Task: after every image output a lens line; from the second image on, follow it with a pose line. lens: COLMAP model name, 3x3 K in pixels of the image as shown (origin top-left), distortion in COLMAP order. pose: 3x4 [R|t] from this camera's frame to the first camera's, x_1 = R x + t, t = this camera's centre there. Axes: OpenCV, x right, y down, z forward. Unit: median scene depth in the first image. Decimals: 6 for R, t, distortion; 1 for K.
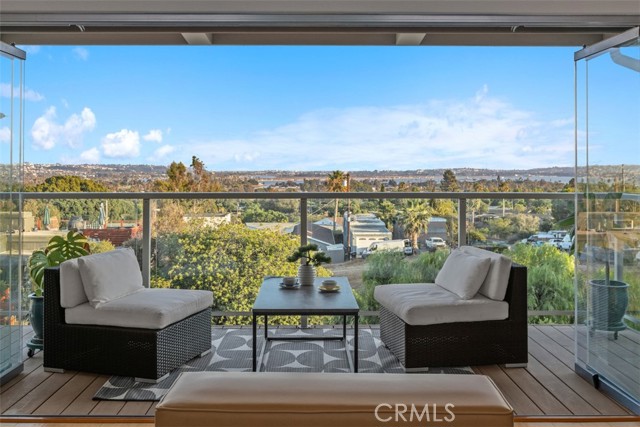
lens RADIAL K [[635.8, 0, 362.3], [0, 635.8, 212.6], [0, 0, 1]] dist [0.053374, 0.000000]
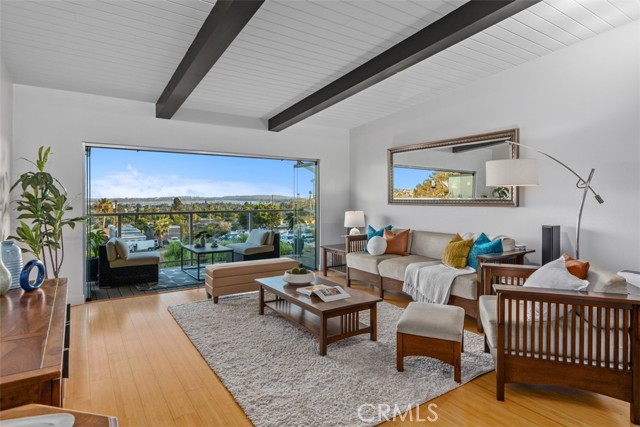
lens RADIAL K [[351.6, 0, 324.4], [0, 351.6, 196.3], [0, 0, 1]] dist [0.004569, -0.001276]
pose [[0.857758, -0.001802, 0.514051, -0.289084], [0.037499, 0.997549, -0.059075, 0.007565], [-0.512685, 0.069949, 0.855723, -0.400728]]
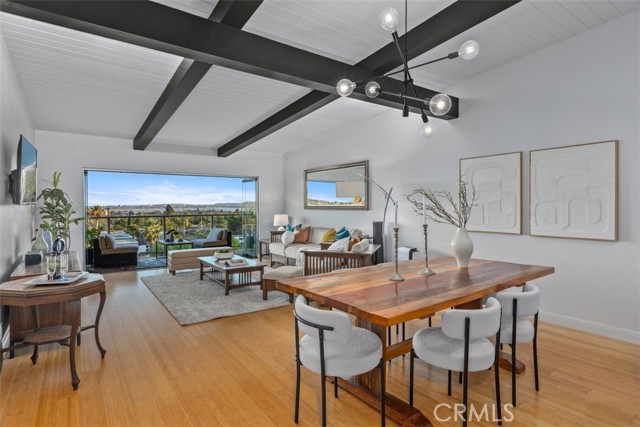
lens RADIAL K [[339.2, 0, 327.9], [0, 339.2, 206.9], [0, 0, 1]] dist [0.001379, -0.000102]
pose [[0.836995, -0.009226, 0.547132, -0.282225], [0.041805, 0.998014, -0.047124, 0.034735], [-0.545611, 0.062316, 0.835719, -0.802569]]
